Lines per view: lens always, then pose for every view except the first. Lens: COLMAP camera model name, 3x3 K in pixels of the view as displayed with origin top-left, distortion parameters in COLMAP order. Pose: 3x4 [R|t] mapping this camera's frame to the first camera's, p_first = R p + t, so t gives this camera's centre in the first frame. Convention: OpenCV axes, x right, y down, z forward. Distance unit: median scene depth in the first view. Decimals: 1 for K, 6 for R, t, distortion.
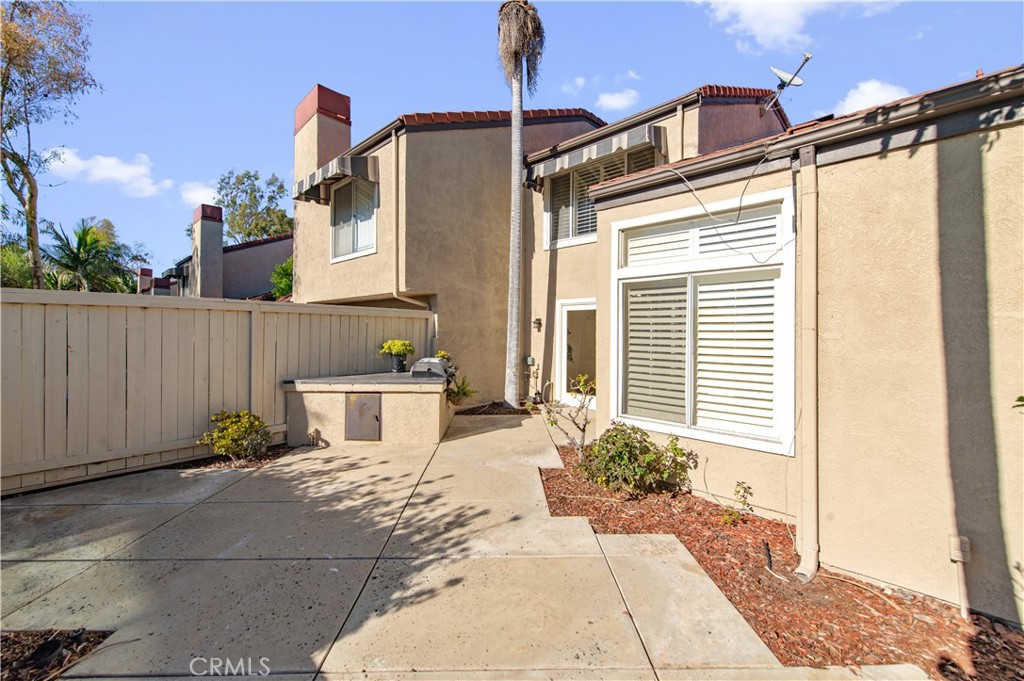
lens RADIAL K [[399.3, 0, 513.0], [0, 399.3, 341.6], [0, 0, 1]] dist [0.017147, -0.005274]
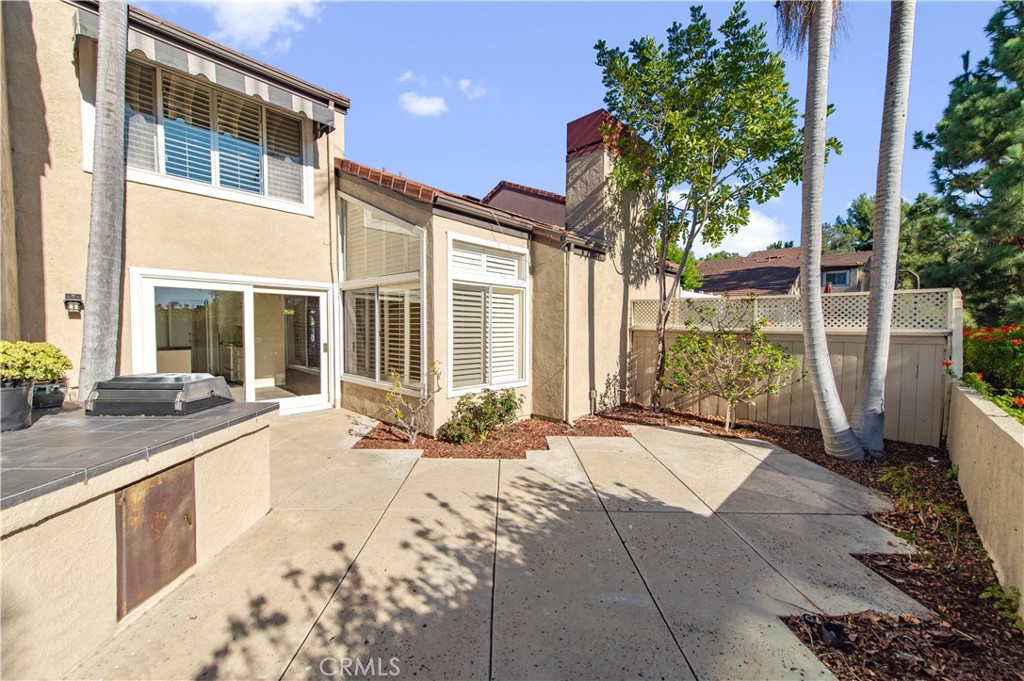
lens RADIAL K [[399.3, 0, 513.0], [0, 399.3, 341.6], [0, 0, 1]] dist [0.017147, -0.005274]
pose [[0.003188, -0.047009, 0.998889, -1.119150], [0.015143, 0.998782, 0.046955, -0.021849], [-0.999880, 0.014977, 0.003896, 0.938347]]
